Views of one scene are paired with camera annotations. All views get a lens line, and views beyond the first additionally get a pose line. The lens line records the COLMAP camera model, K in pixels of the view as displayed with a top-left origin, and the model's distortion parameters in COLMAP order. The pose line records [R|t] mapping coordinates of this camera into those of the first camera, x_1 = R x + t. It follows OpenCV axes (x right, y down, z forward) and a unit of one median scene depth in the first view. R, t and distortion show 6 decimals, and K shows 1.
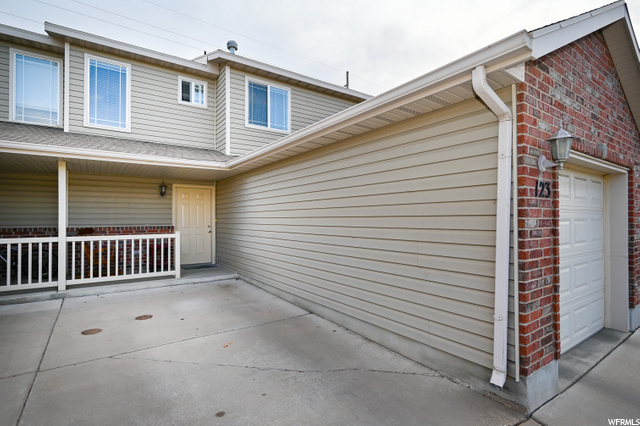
lens RADIAL K [[295.6, 0, 321.5], [0, 295.6, 214.4], [0, 0, 1]] dist [0.002442, -0.001150]
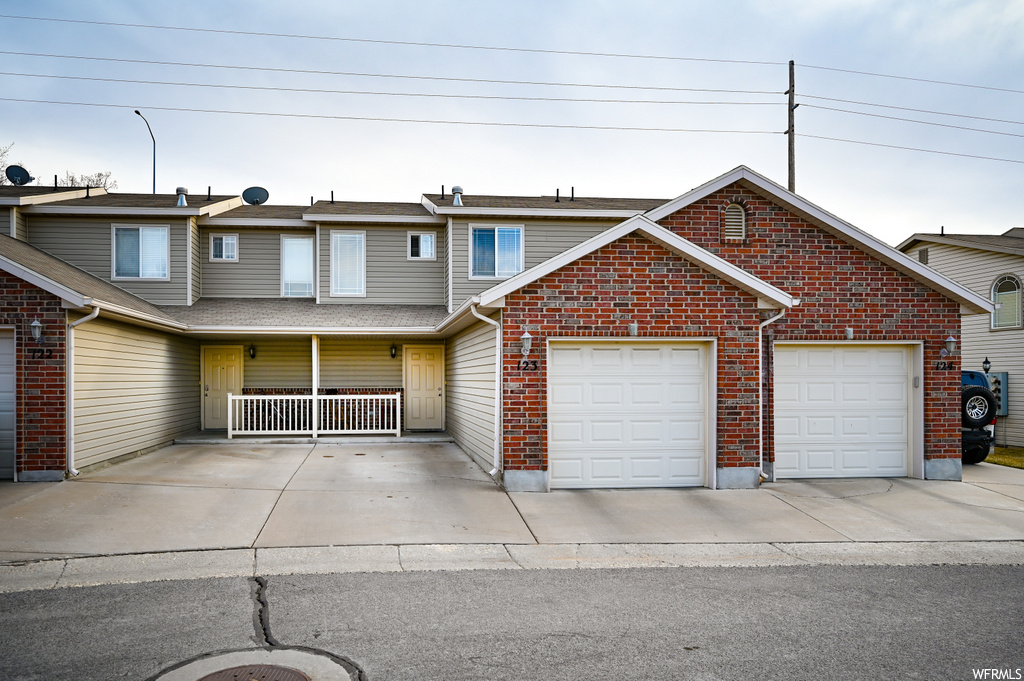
lens RADIAL K [[701.4, 0, 461.8], [0, 701.4, 372.2], [0, 0, 1]] dist [-0.003804, -0.001796]
pose [[0.865534, -0.001487, -0.500848, 0.907496], [0.004640, 0.999976, 0.005051, -0.026231], [0.500828, -0.006696, 0.865521, -0.992999]]
